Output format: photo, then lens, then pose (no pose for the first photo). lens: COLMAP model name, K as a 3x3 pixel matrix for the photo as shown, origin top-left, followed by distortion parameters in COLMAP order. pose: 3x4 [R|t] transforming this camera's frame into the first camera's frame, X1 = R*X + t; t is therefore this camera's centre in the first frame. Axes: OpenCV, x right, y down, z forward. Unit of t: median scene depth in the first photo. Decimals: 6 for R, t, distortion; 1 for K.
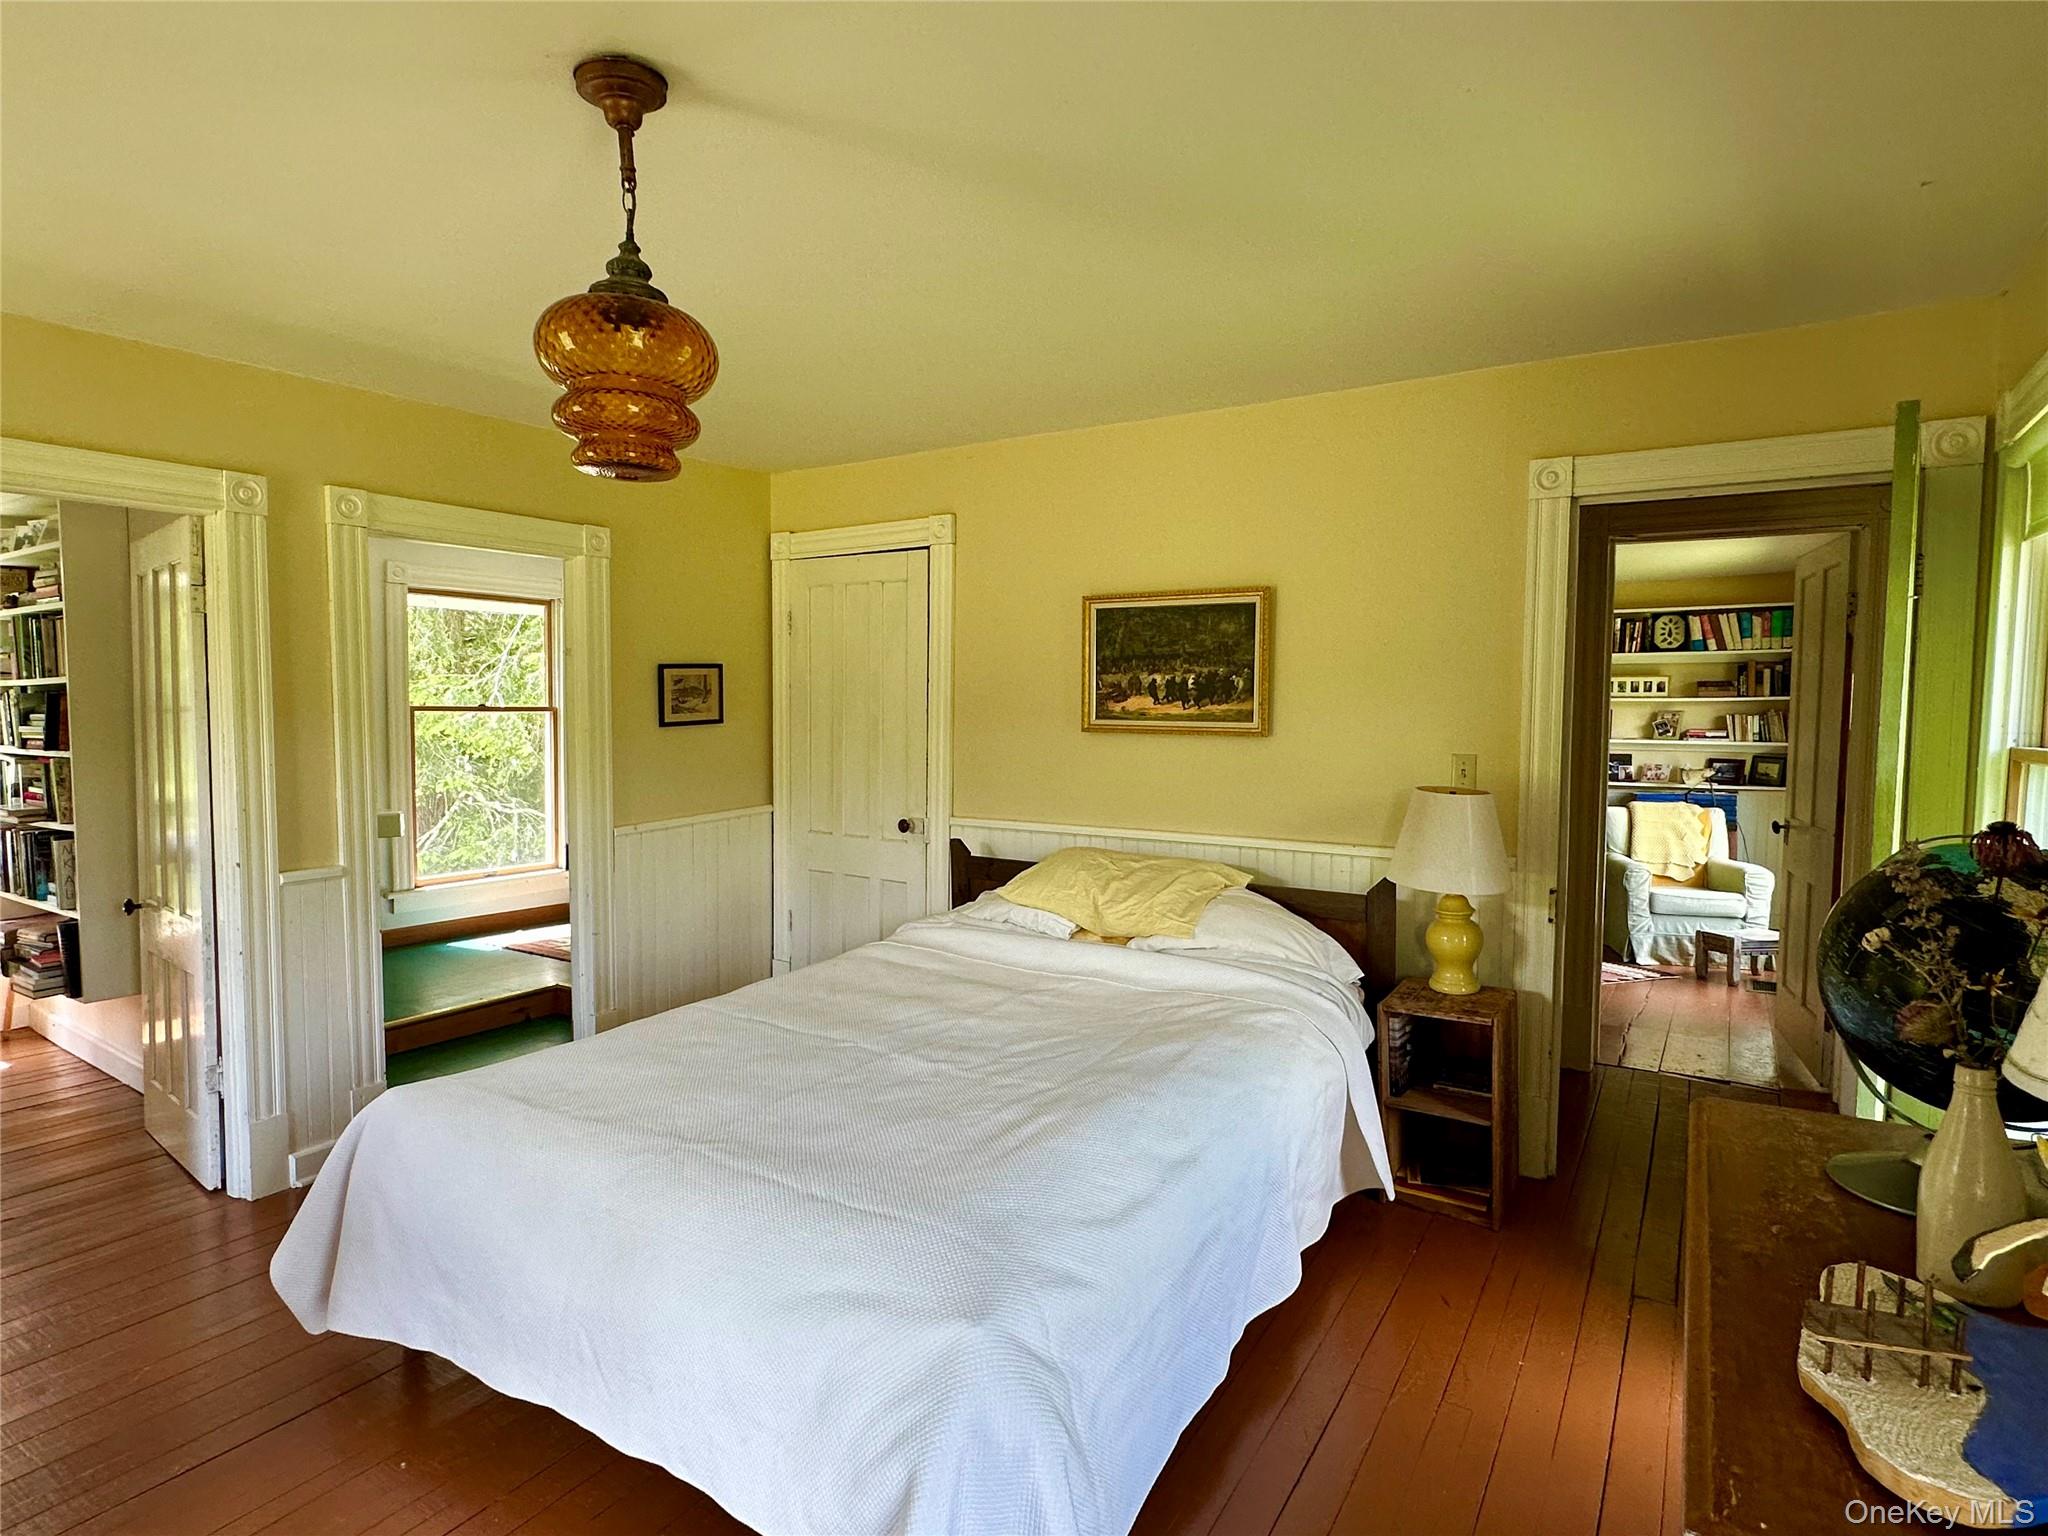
lens RADIAL K [[1074.9, 0, 1024.0], [0, 1074.9, 768.0], [0, 0, 1]] dist [-0.010835, -0.000355]
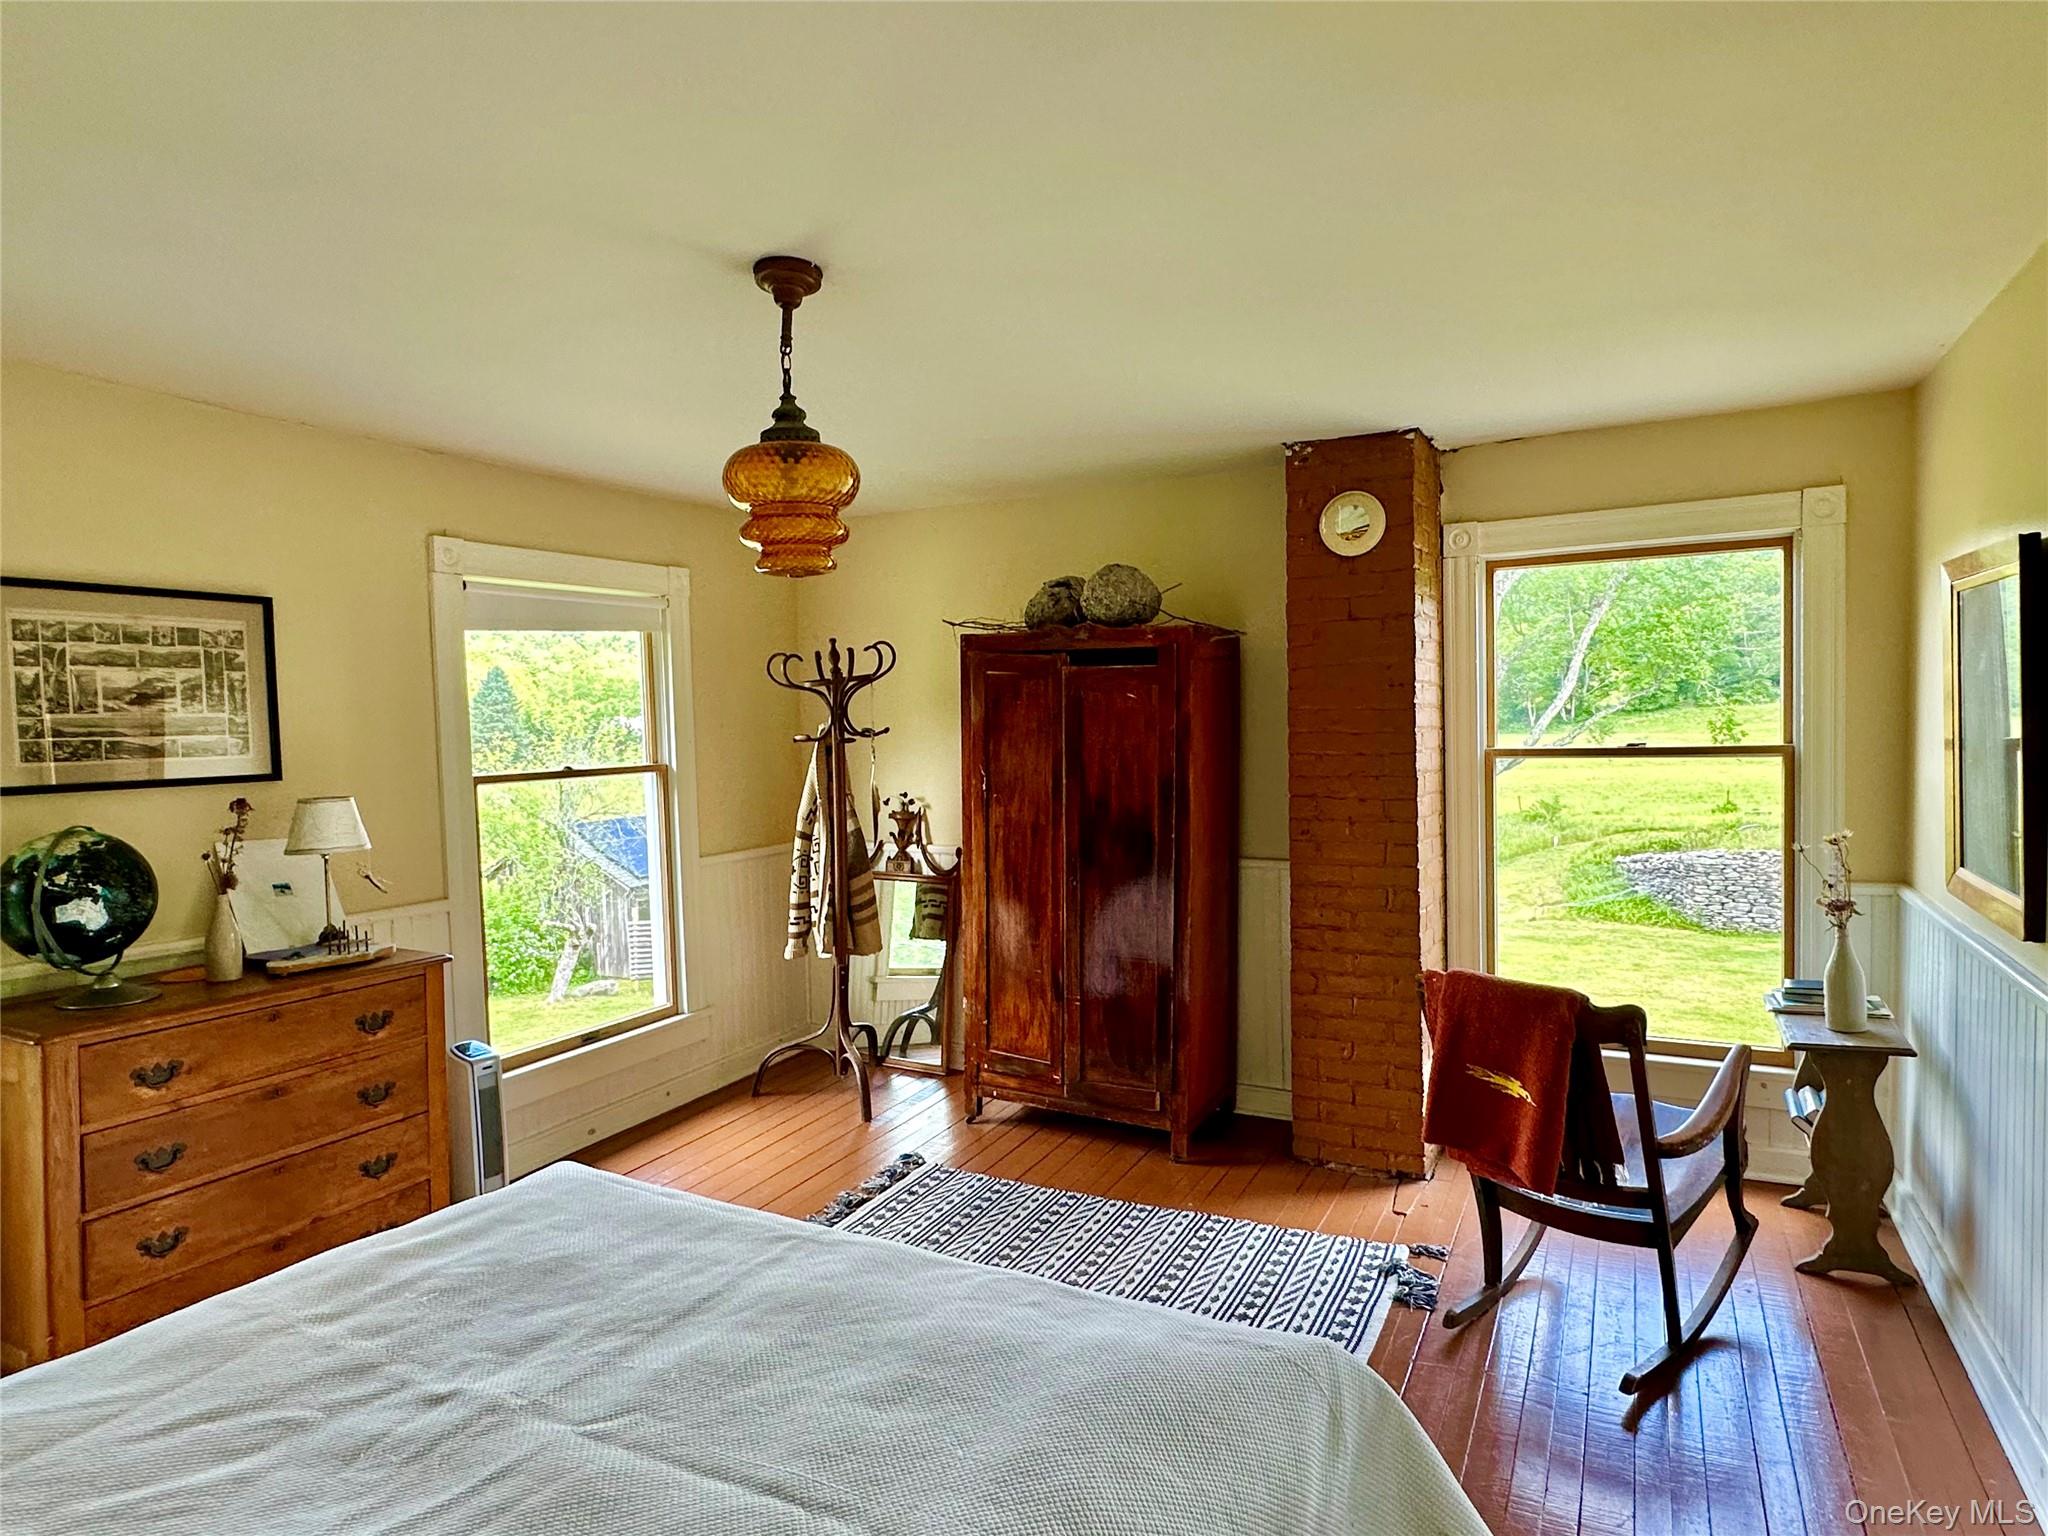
lens RADIAL K [[1155.6, 0, 1024.0], [0, 1155.6, 768.0], [0, 0, 1]] dist [-0.000824, -0.000172]
pose [[-0.996670, 0.022251, -0.078448, -0.183885], [0.014133, 0.994626, 0.102561, -0.062980], [0.080308, 0.101110, -0.991629, 0.845044]]
